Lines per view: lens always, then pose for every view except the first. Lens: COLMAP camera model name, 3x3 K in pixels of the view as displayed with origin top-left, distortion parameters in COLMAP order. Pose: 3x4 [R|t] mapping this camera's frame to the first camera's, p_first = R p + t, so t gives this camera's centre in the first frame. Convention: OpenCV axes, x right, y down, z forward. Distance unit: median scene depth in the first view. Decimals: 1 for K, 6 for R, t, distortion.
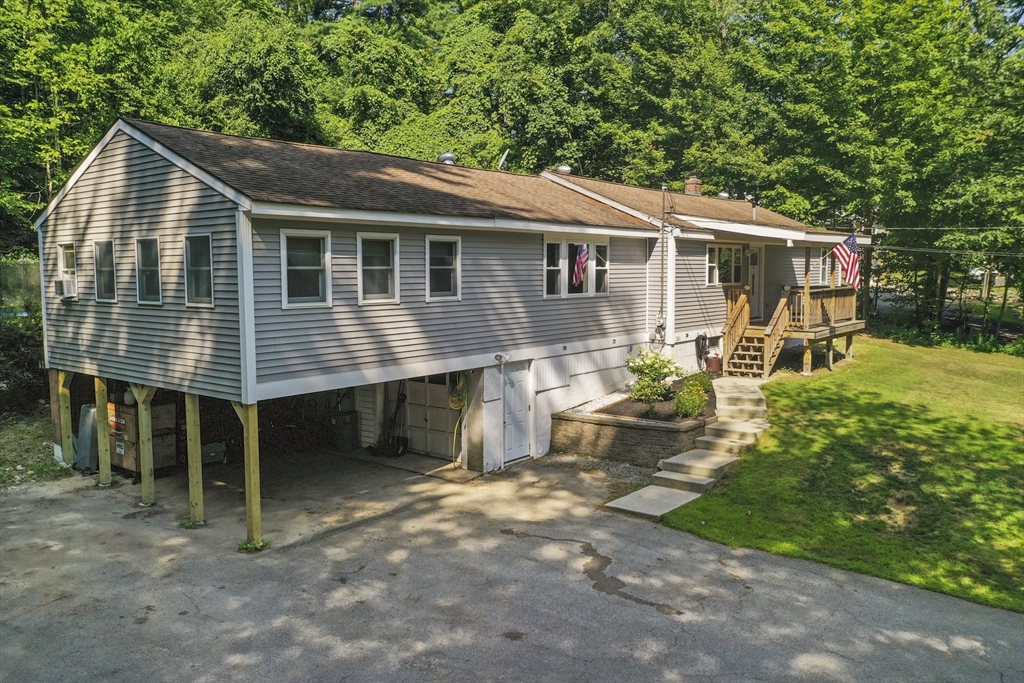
lens RADIAL K [[797.9, 0, 512.0], [0, 797.9, 341.5], [0, 0, 1]] dist [-0.003190, -0.000583]
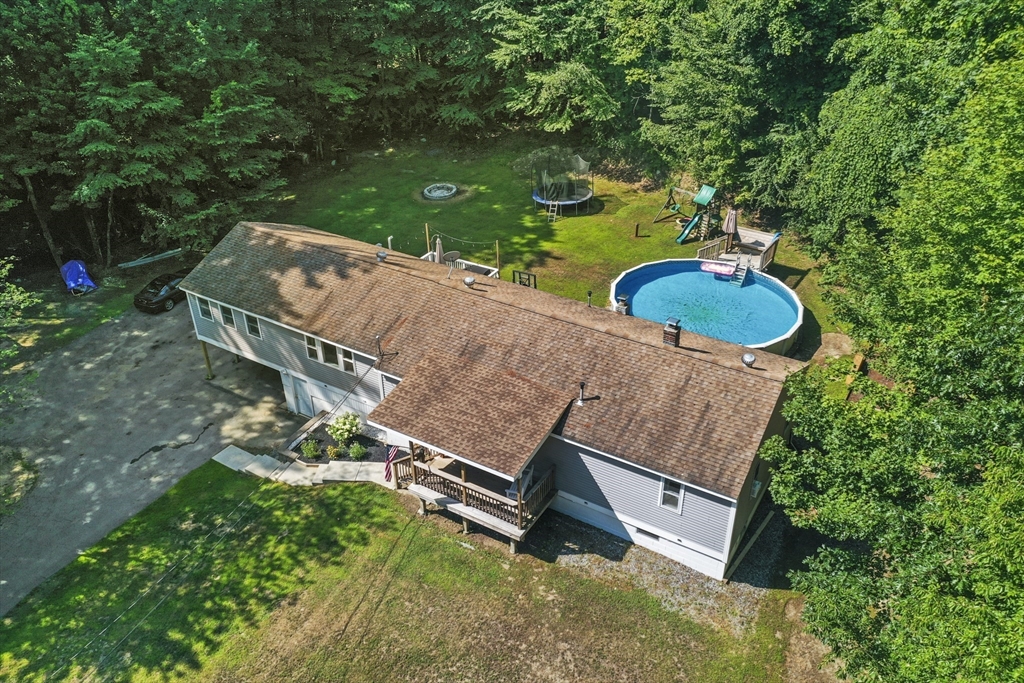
lens RADIAL K [[797.9, 0, 512.0], [0, 797.9, 341.5], [0, 0, 1]] dist [-0.003190, -0.000583]
pose [[0.122048, 0.519296, -0.845834, 1.985355], [-0.077571, 0.854589, 0.513478, -1.297370], [0.989488, 0.002944, 0.144583, 1.403733]]
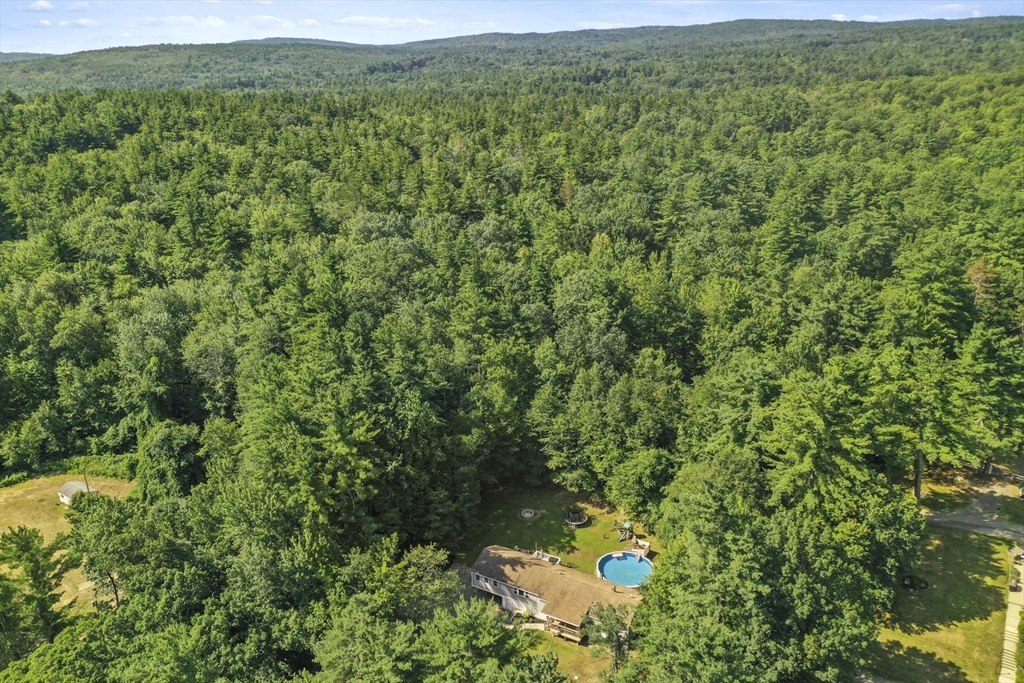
lens RADIAL K [[830.5, 0, 512.0], [0, 830.5, 341.5], [0, 0, 1]] dist [0.147600, -0.000036]
pose [[0.162388, 0.351948, -0.921826, 6.940286], [-0.081407, 0.935820, 0.342950, -5.316515], [0.983363, 0.019352, 0.180617, -0.436092]]
